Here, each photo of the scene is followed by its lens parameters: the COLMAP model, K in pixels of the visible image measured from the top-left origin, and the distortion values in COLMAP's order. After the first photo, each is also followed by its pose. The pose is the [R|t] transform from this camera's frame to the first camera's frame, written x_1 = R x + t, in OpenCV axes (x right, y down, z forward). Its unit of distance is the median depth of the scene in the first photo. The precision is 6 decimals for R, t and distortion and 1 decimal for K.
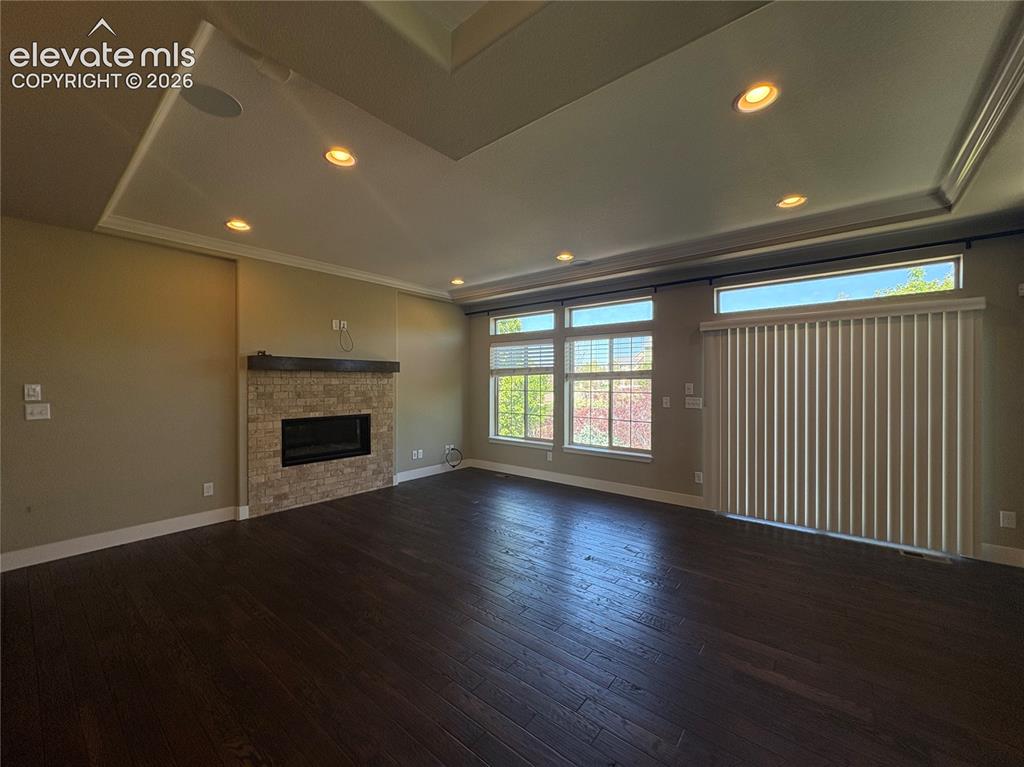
lens RADIAL K [[407.9, 0, 512.7], [0, 407.9, 384.4], [0, 0, 1]] dist [0.000544, -0.000068]
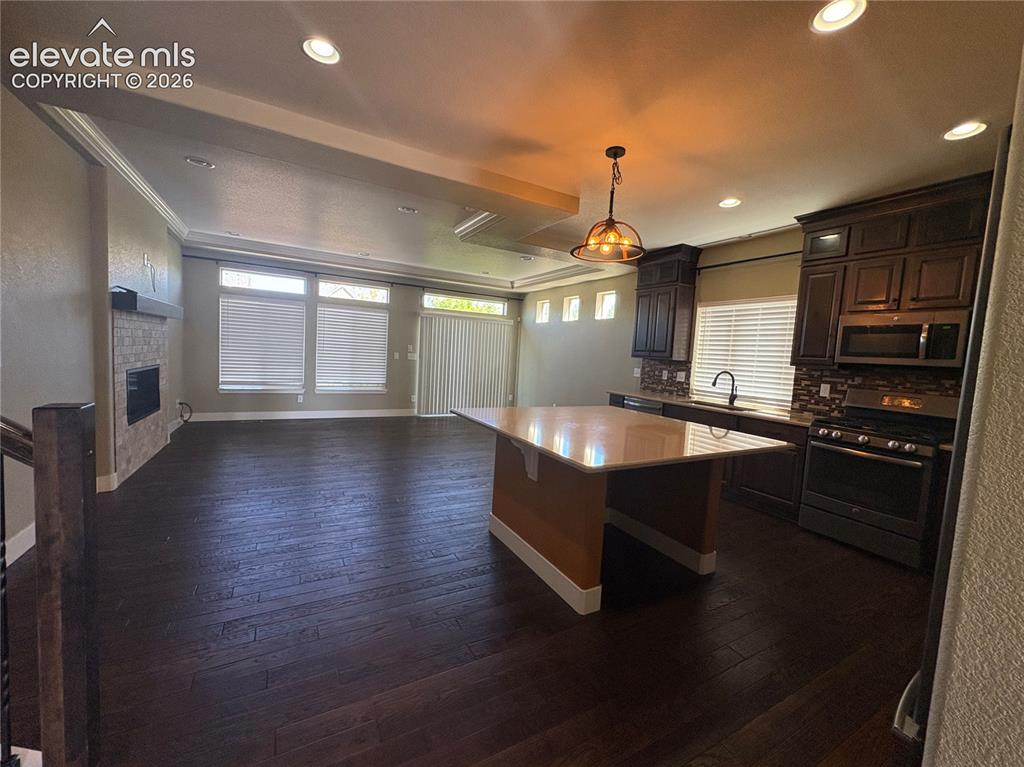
lens RADIAL K [[407.9, 0, 509.8], [0, 407.9, 383.1], [0, 0, 1]] dist [0.000544, -0.000068]
pose [[0.377526, -0.055087, 0.924359, -0.964151], [-0.055733, 0.995068, 0.082063, -0.008193], [-0.924320, -0.082498, 0.372593, -0.046506]]
